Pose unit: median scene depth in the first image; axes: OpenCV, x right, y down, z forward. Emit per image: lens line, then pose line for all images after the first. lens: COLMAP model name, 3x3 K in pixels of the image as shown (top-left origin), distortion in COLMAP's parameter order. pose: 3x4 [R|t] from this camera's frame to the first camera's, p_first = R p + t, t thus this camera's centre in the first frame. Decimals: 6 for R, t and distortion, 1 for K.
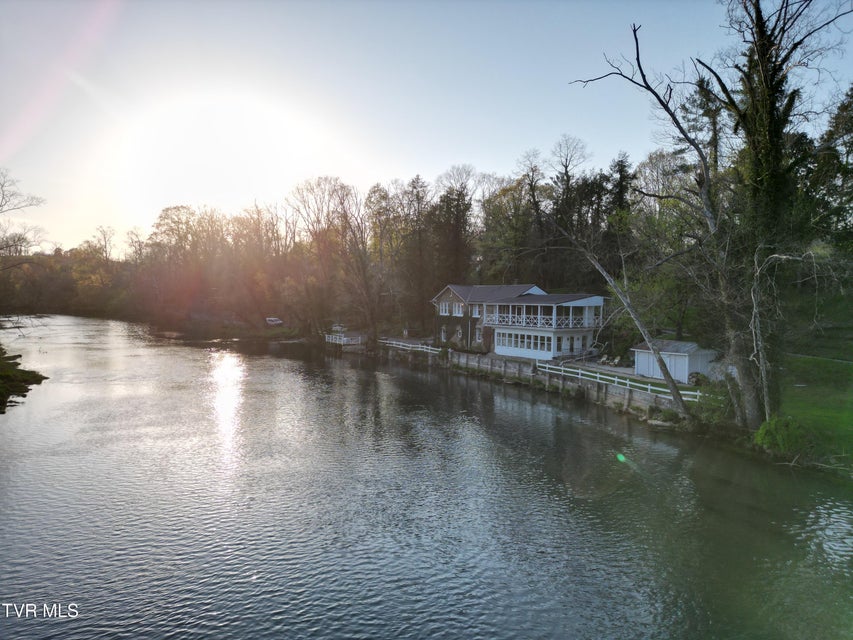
lens RADIAL K [[581.6, 0, 407.8], [0, 581.6, 319.8], [0, 0, 1]] dist [0.092627, -0.114778]
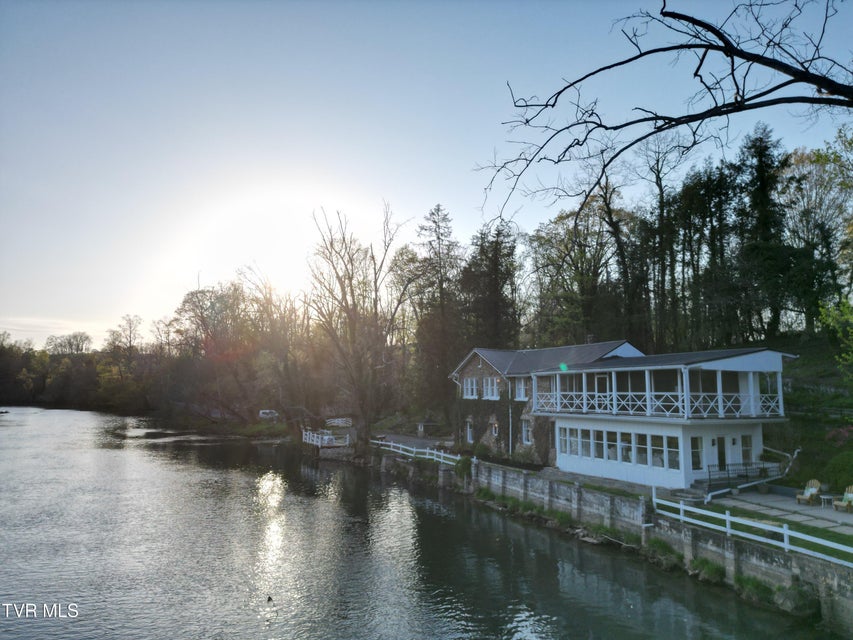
lens RADIAL K [[595.2, 0, 426.5], [0, 595.2, 320.0], [0, 0, 1]] dist [0.101761, -0.127688]
pose [[0.998014, -0.007721, -0.062514, 0.066639], [-0.002405, 0.987065, -0.160303, 0.012776], [0.062943, 0.160135, 0.985086, 0.435152]]
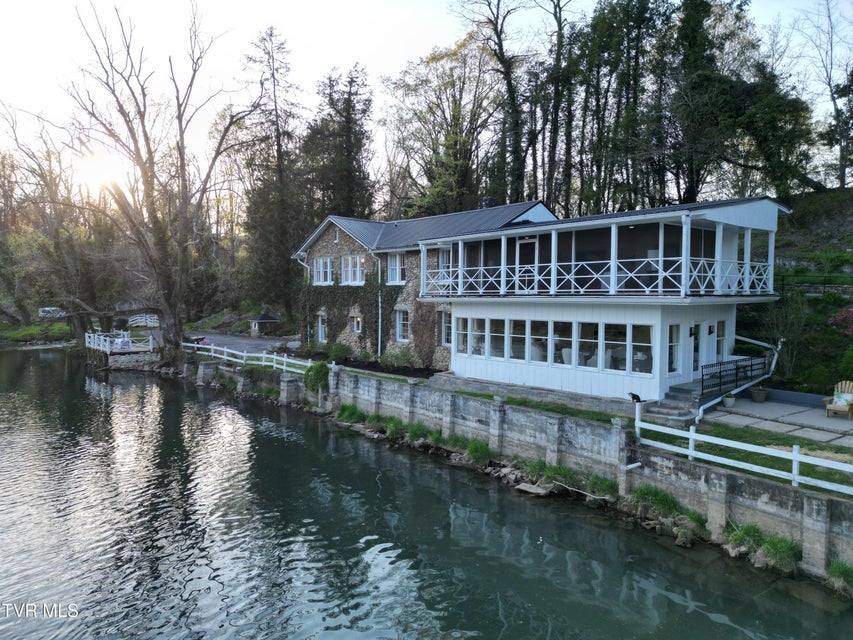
lens RADIAL K [[595.2, 0, 426.5], [0, 595.2, 320.0], [0, 0, 1]] dist [0.101761, -0.127688]
pose [[0.979268, -0.014615, 0.202040, 0.055970], [0.013029, 0.999873, 0.009178, 0.018927], [-0.202148, -0.006356, 0.979334, 0.621699]]
